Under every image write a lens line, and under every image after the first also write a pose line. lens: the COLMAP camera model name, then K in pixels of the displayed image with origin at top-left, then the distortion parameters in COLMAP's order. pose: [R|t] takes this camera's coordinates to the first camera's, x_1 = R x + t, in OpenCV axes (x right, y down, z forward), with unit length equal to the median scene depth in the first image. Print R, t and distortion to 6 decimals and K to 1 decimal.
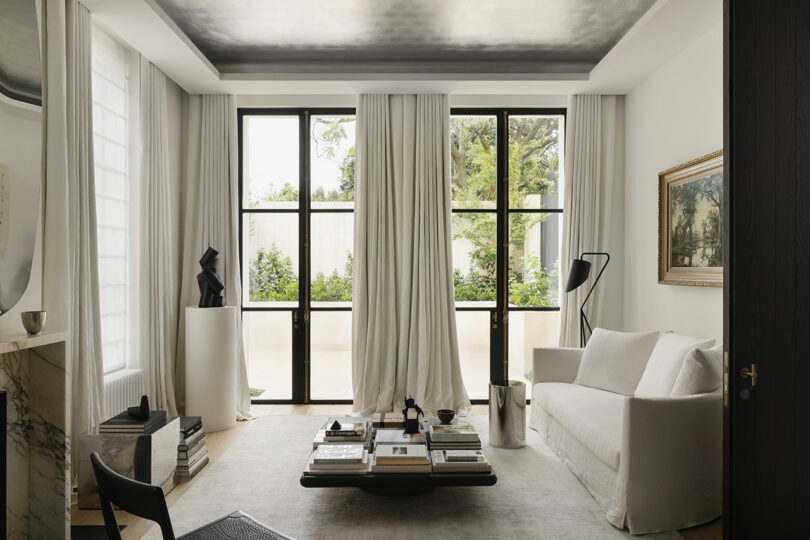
lens RADIAL K [[578.0, 0, 406.0], [0, 578.0, 276.6], [0, 0, 1]] dist [0.026967, 0.001513]
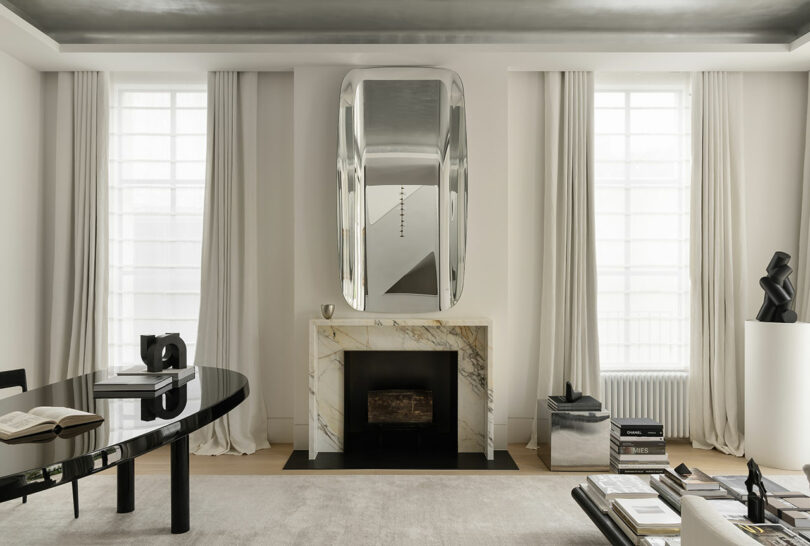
lens RADIAL K [[575.8, 0, 410.9], [0, 575.8, 280.2], [0, 0, 1]] dist [-0.002740, 0.006336]
pose [[0.001548, 0.000045, -0.999999, 0.903806], [-0.010979, 0.999940, 0.000028, -0.005096], [0.999939, 0.010979, 0.001548, 0.804039]]
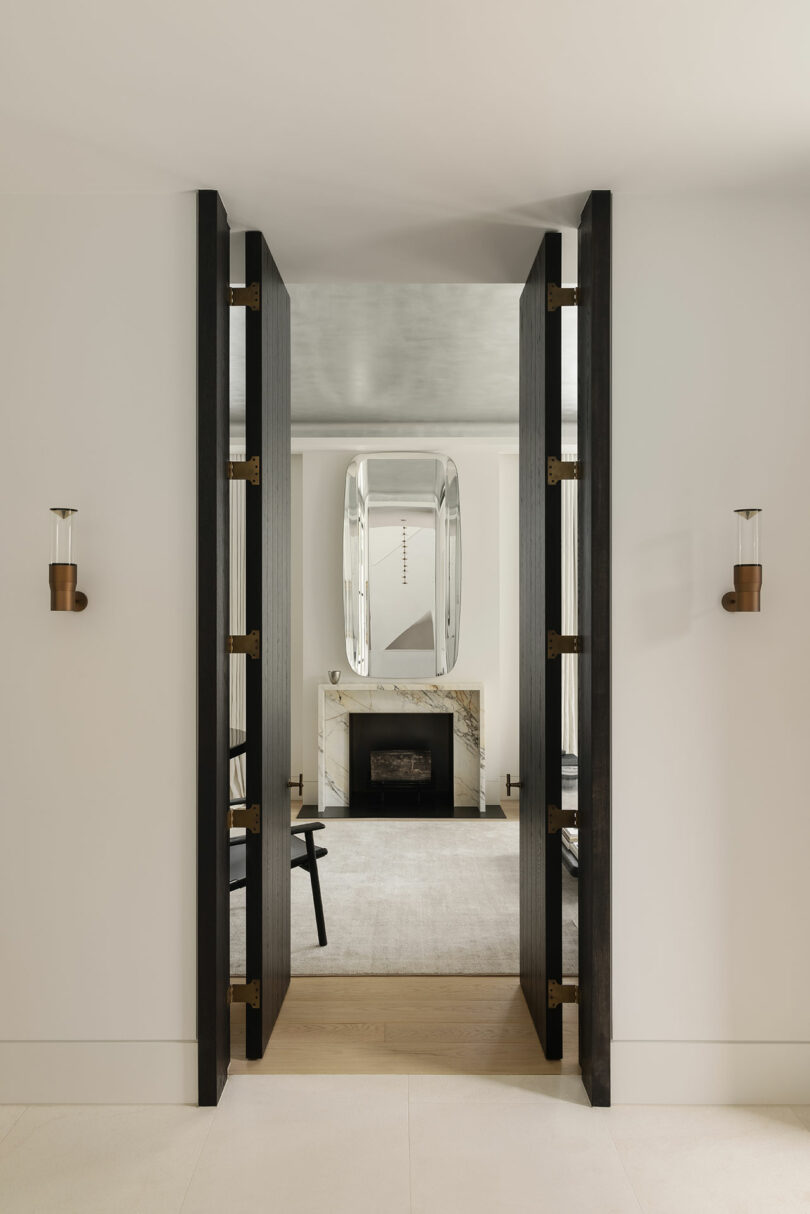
lens RADIAL K [[866.3, 0, 405.2], [0, 866.3, 603.7], [0, 0, 1]] dist [0.026967, 0.001513]
pose [[-0.017016, -0.013863, -0.999759, 1.904469], [-0.008107, 0.999873, -0.013727, -0.101055], [0.999822, 0.007872, -0.017126, 0.834024]]
